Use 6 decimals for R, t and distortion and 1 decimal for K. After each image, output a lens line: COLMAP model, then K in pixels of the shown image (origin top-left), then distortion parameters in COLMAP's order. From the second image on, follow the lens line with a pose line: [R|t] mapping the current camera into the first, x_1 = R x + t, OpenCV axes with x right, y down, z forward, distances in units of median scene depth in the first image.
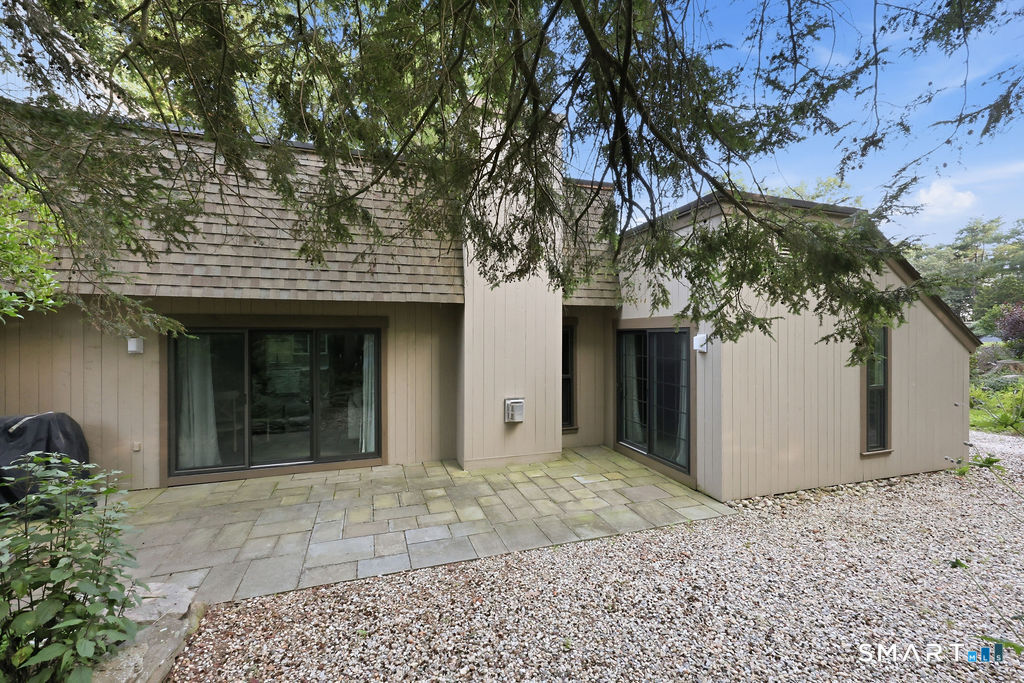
lens RADIAL K [[416.6, 0, 511.0], [0, 416.6, 338.6], [0, 0, 1]] dist [0.001342, -0.000161]
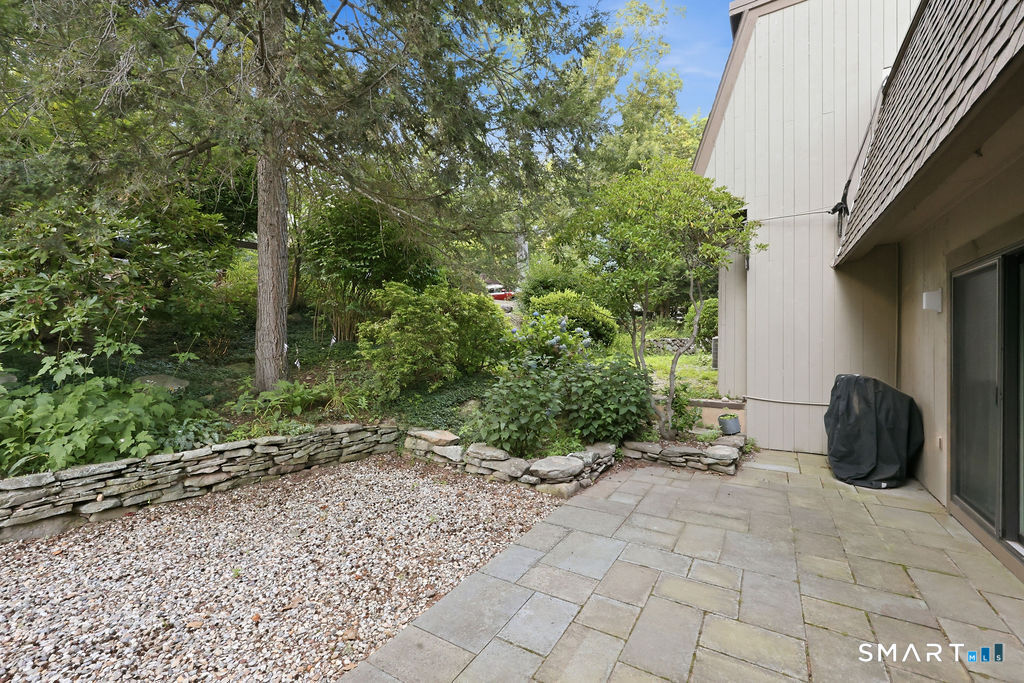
lens RADIAL K [[416.6, 0, 512.8], [0, 416.6, 340.1], [0, 0, 1]] dist [0.001342, -0.000161]
pose [[-0.772059, -0.006281, -0.635519, 0.130084], [-0.006744, 0.999976, -0.001690, 0.090067], [0.635515, 0.002981, -0.772083, 1.083534]]
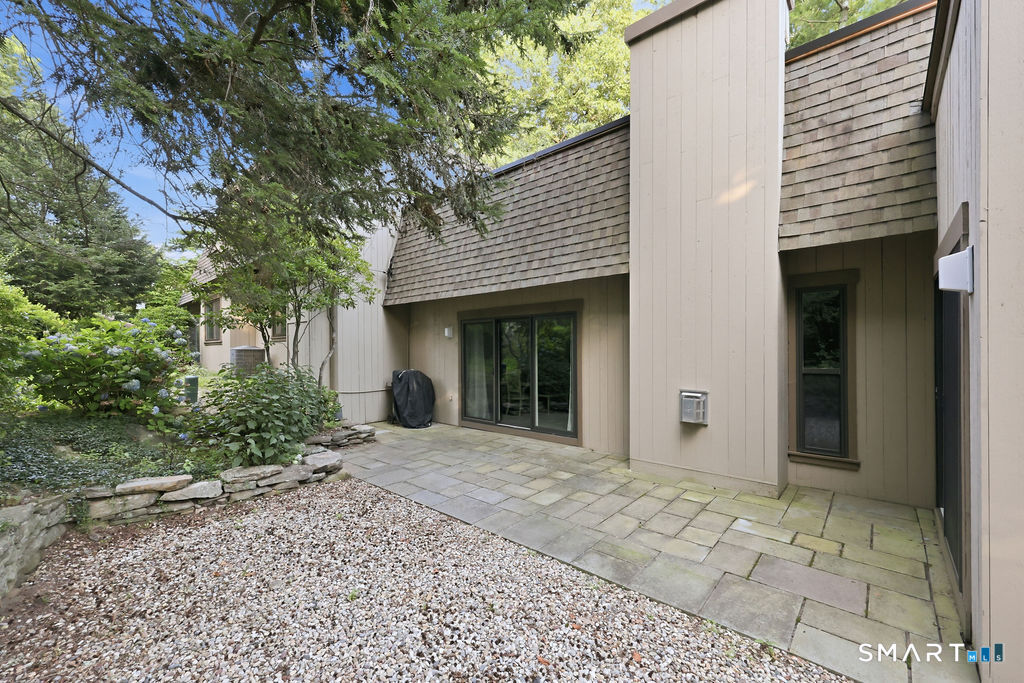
lens RADIAL K [[416.6, 0, 510.4], [0, 416.6, 347.2], [0, 0, 1]] dist [0.001342, -0.000161]
pose [[0.493774, -0.007190, -0.869561, 0.576631], [0.001428, 0.999971, -0.007458, 0.083413], [0.869589, 0.002440, 0.493770, 0.418455]]
